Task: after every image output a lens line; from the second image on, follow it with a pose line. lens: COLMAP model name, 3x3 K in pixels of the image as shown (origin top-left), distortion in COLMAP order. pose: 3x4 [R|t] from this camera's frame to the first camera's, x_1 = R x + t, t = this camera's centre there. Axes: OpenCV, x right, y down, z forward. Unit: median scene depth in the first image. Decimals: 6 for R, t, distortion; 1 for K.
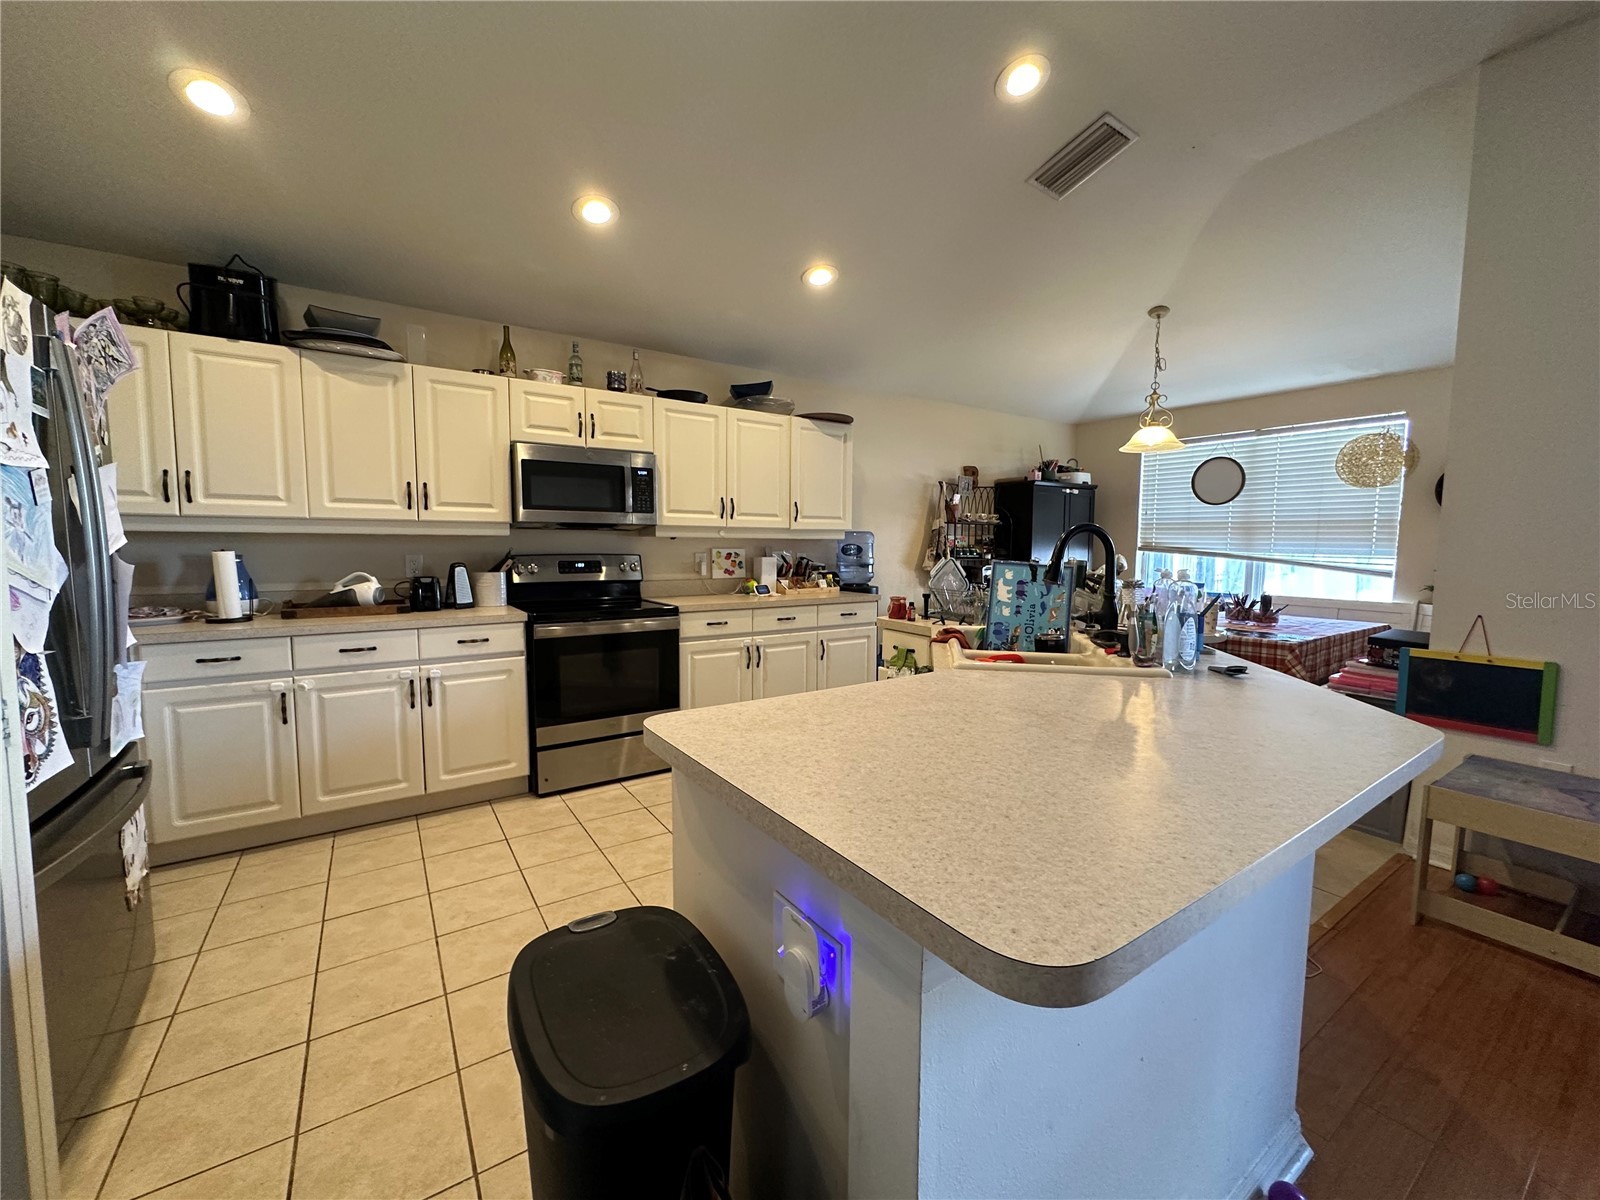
lens RADIAL K [[639.4, 0, 798.4], [0, 639.4, 597.0], [0, 0, 1]] dist [-0.003215, -0.000348]
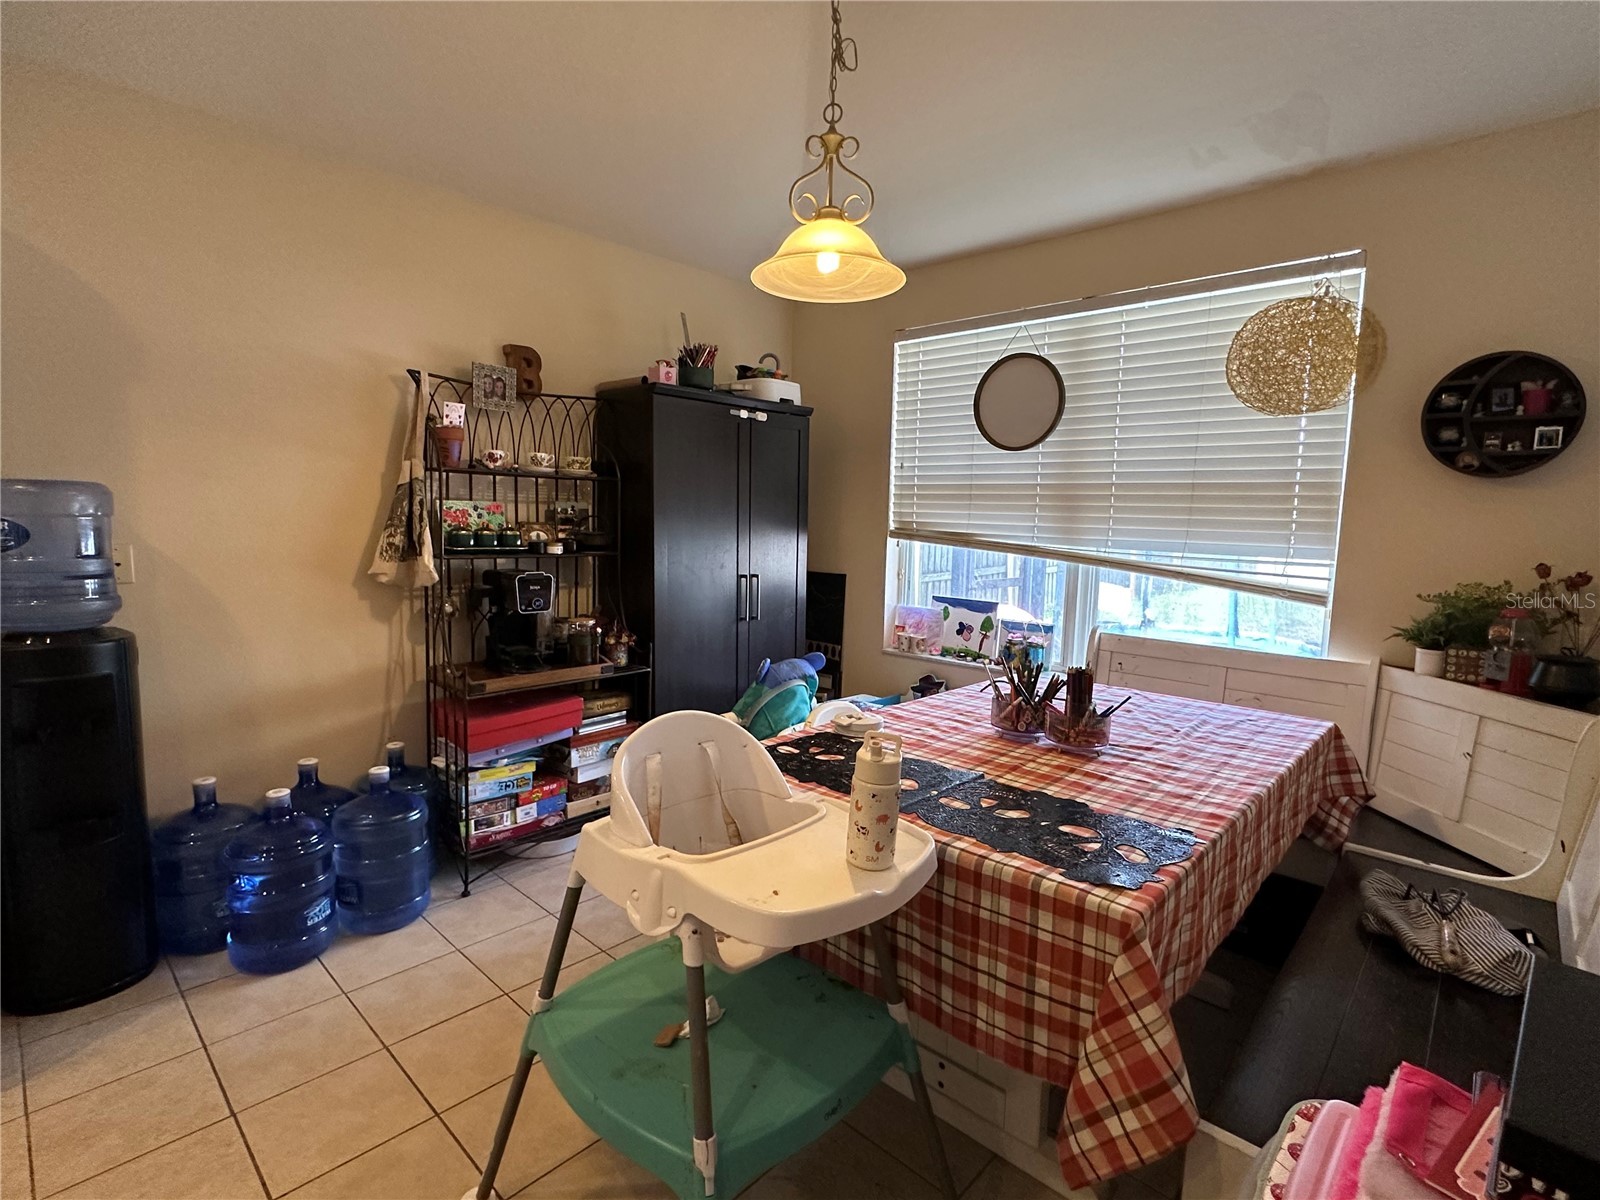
lens RADIAL K [[765.5, 0, 802.6], [0, 765.5, 601.4], [0, 0, 1]] dist [-0.001757, -0.000128]
pose [[0.973207, -0.008935, 0.229755, 0.372659], [0.002421, 0.999587, 0.028620, -0.045345], [-0.229916, -0.027297, 0.972828, 0.474988]]
